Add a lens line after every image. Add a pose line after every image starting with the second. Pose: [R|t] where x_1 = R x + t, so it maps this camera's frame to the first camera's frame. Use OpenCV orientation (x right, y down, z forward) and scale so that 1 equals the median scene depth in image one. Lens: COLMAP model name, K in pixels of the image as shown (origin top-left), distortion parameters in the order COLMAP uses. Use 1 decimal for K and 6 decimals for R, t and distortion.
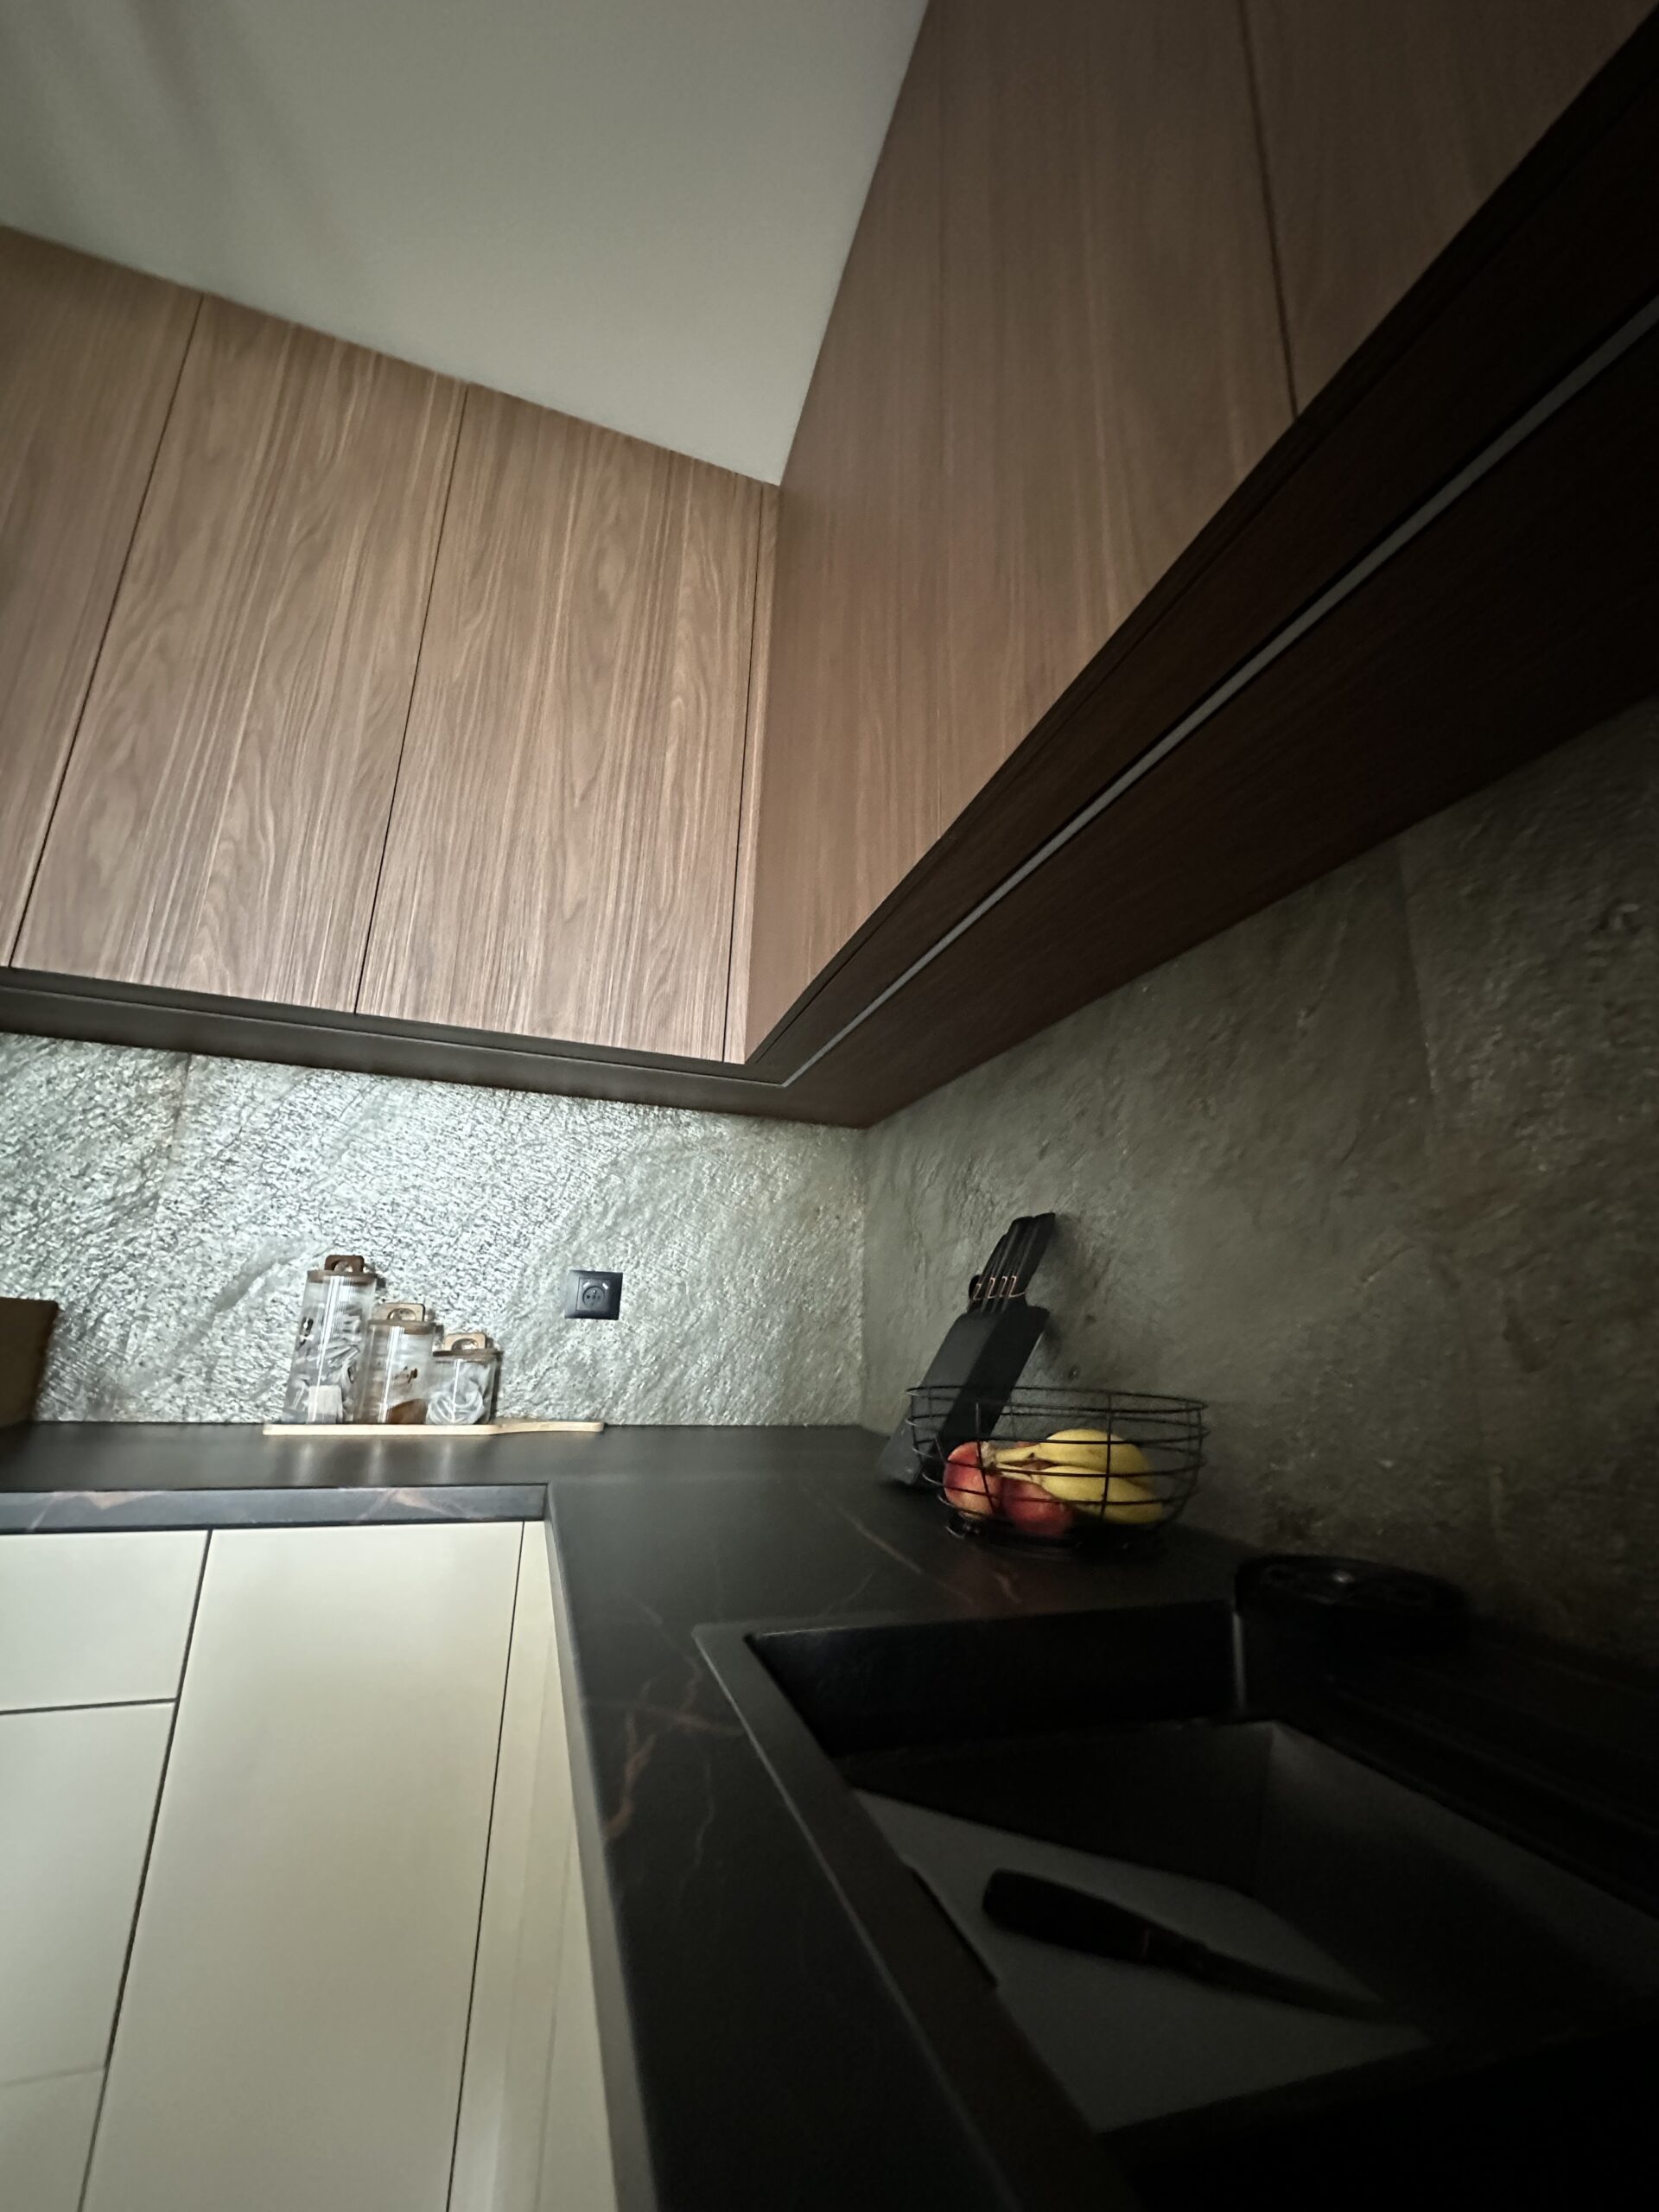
lens RADIAL K [[886.5, 0, 827.5], [0, 886.5, 1095.2], [0, 0, 1]] dist [0.001307, -0.001139]
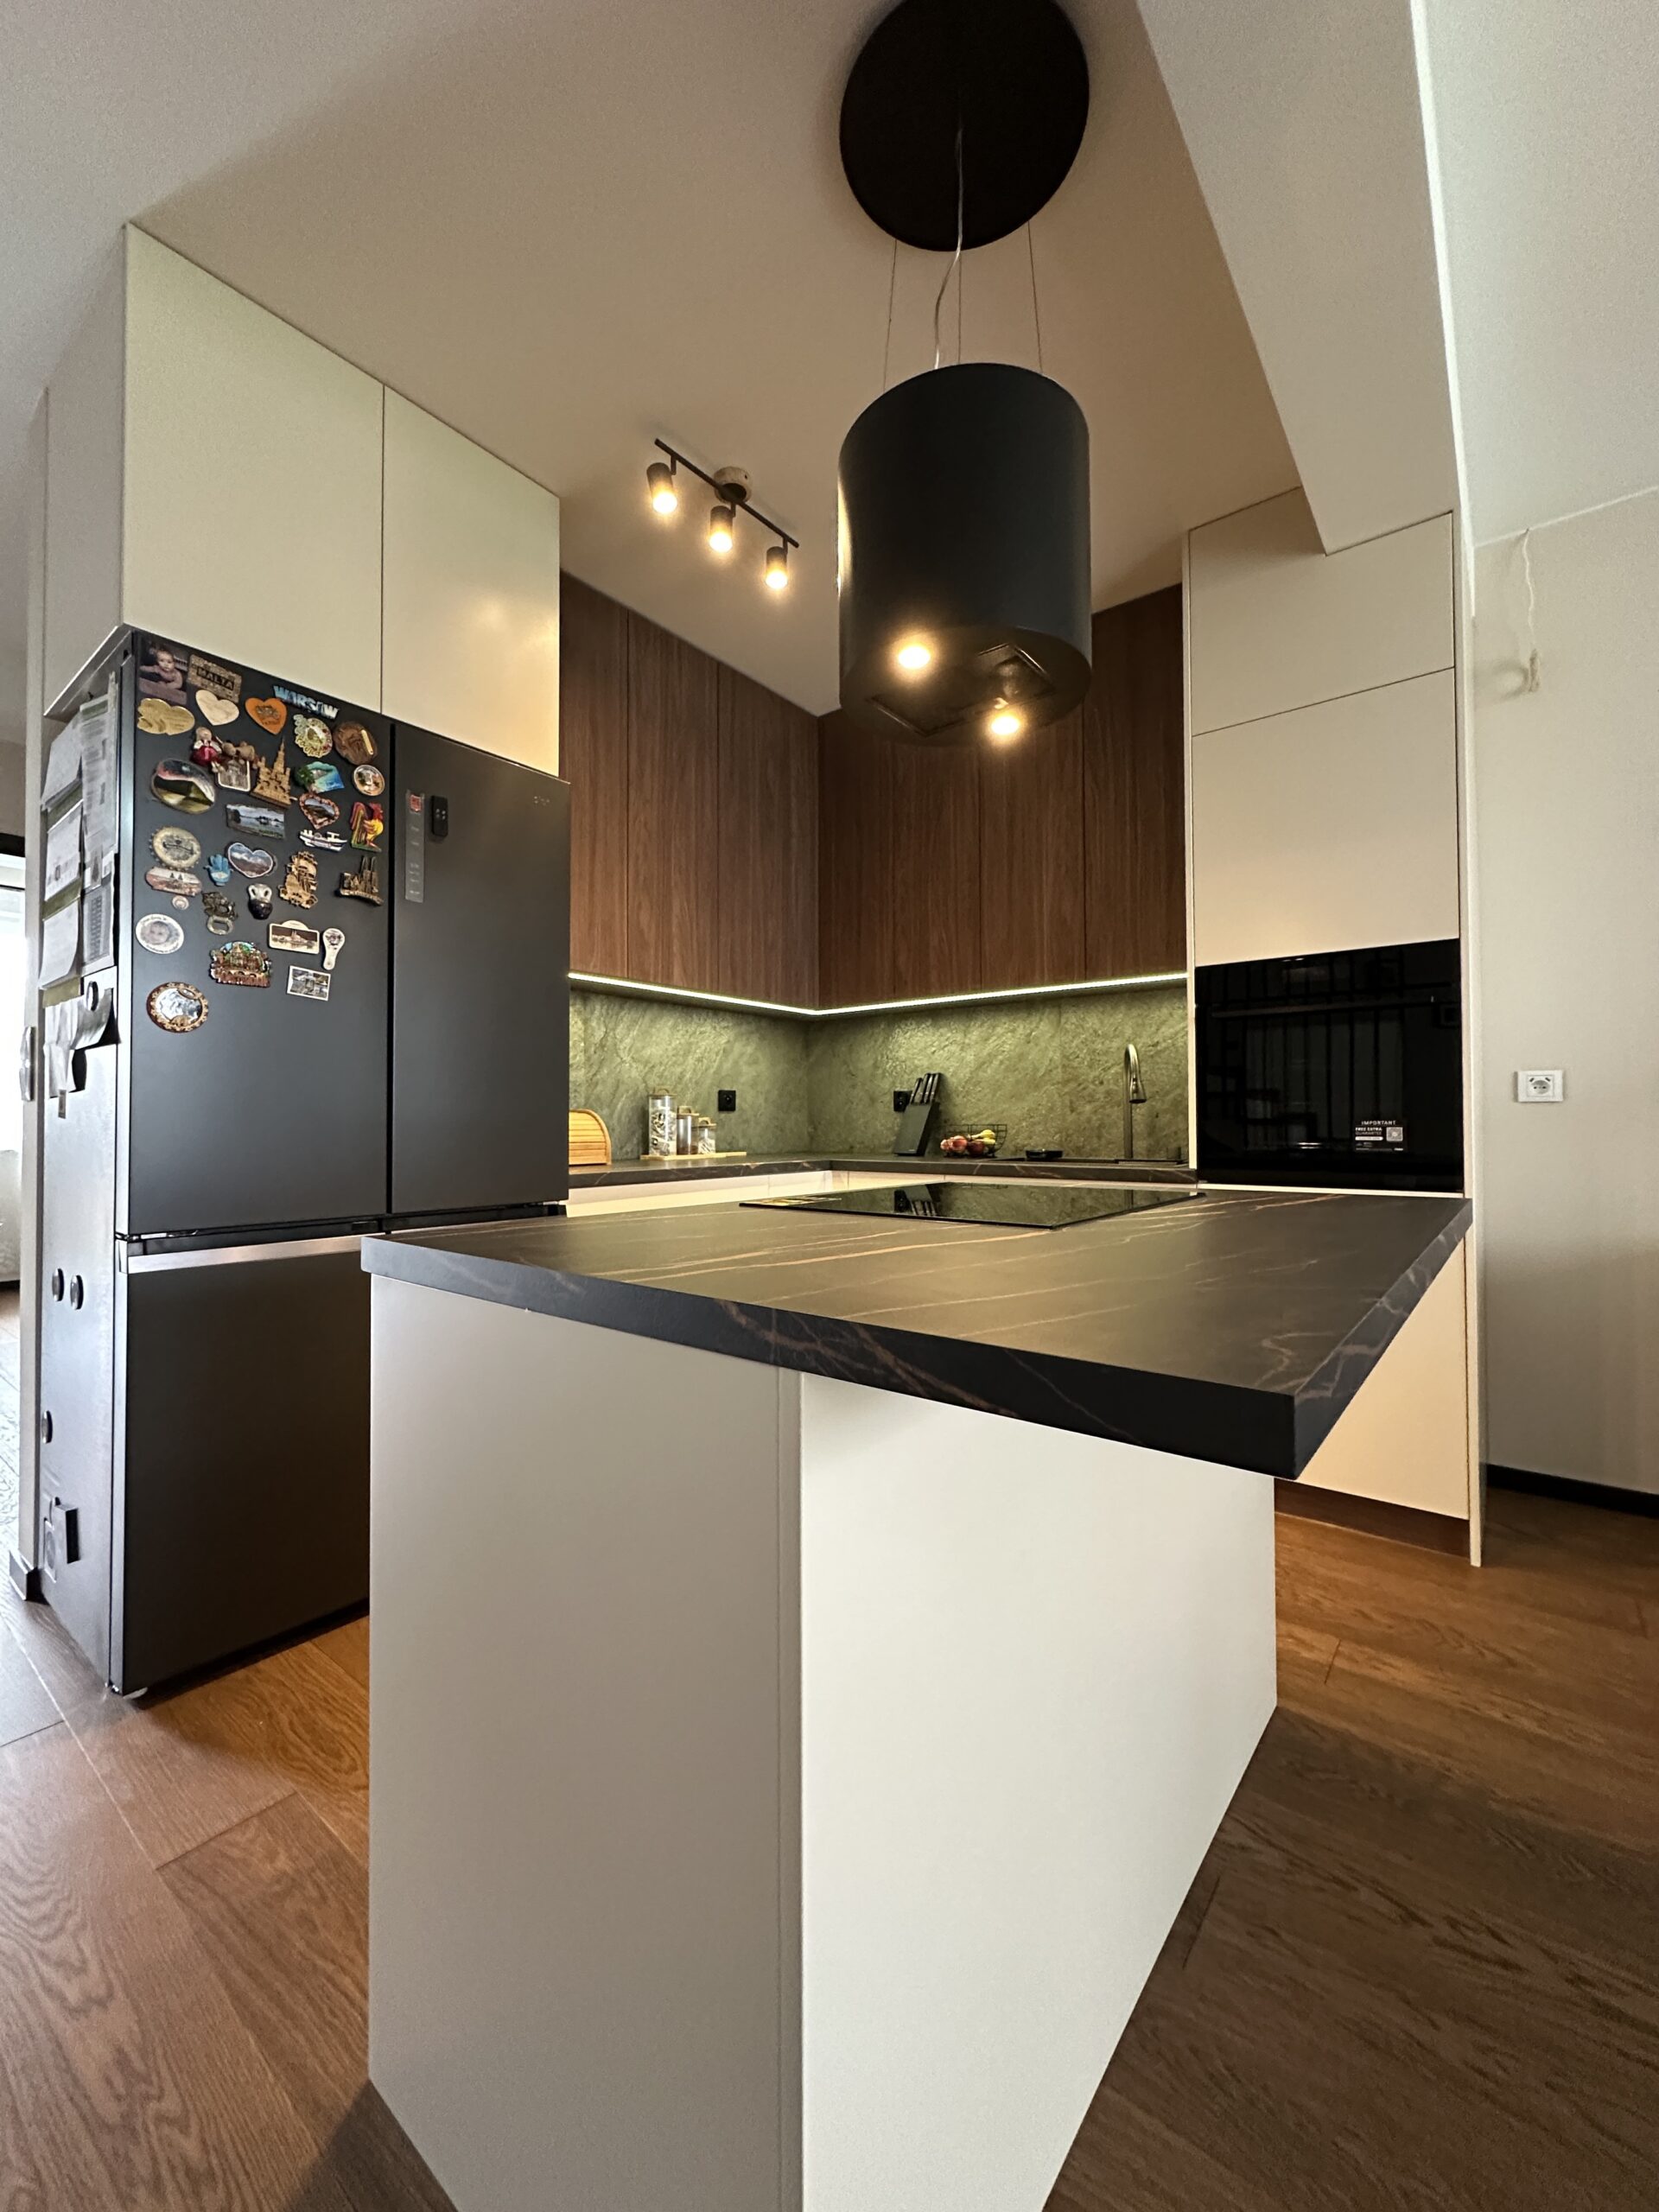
lens RADIAL K [[886.5, 0, 826.1], [0, 886.5, 1110.5], [0, 0, 1]] dist [0.001307, -0.001139]
pose [[0.837789, -0.035507, 0.544838, -1.466066], [-0.101800, 0.970226, 0.219767, -0.311697], [-0.536420, -0.239583, 0.809231, -1.103252]]
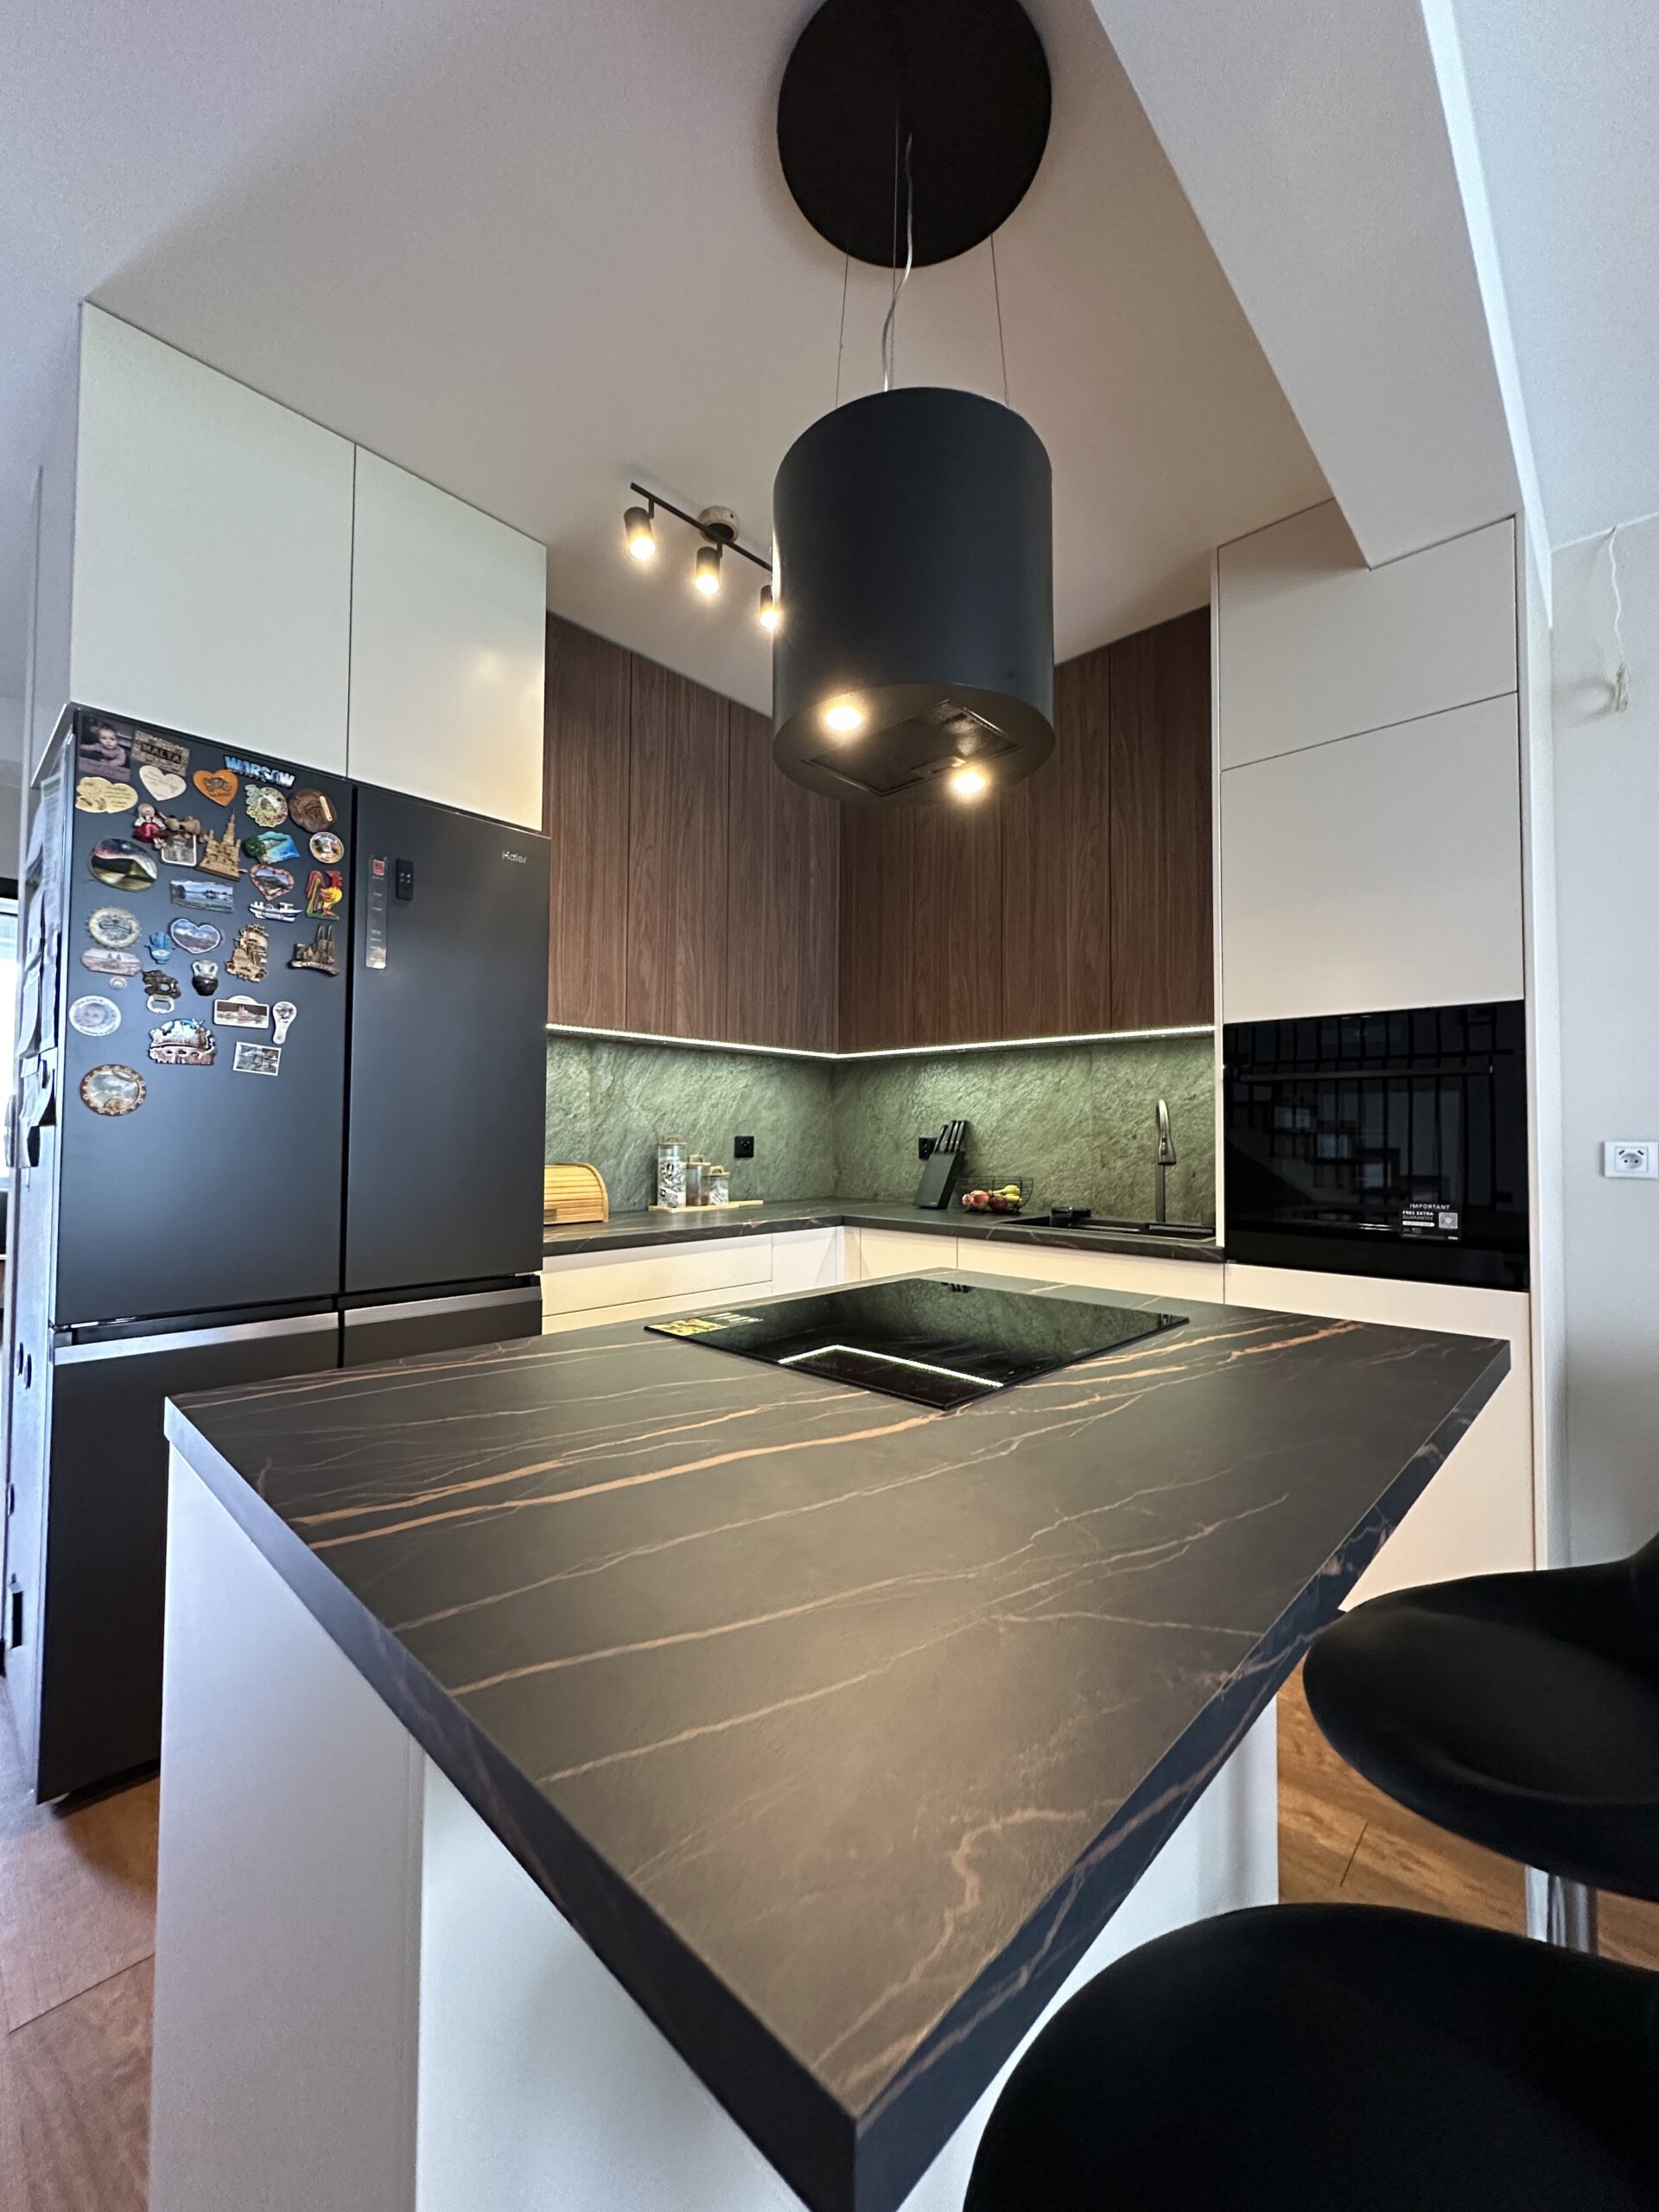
lens RADIAL K [[886.5, 0, 825.4], [0, 886.5, 1110.8], [0, 0, 1]] dist [0.001307, -0.001139]
pose [[0.881424, -0.021650, 0.471830, -1.277804], [-0.090969, 0.972465, 0.214560, -0.399159], [-0.463483, -0.232040, 0.855185, -1.075540]]
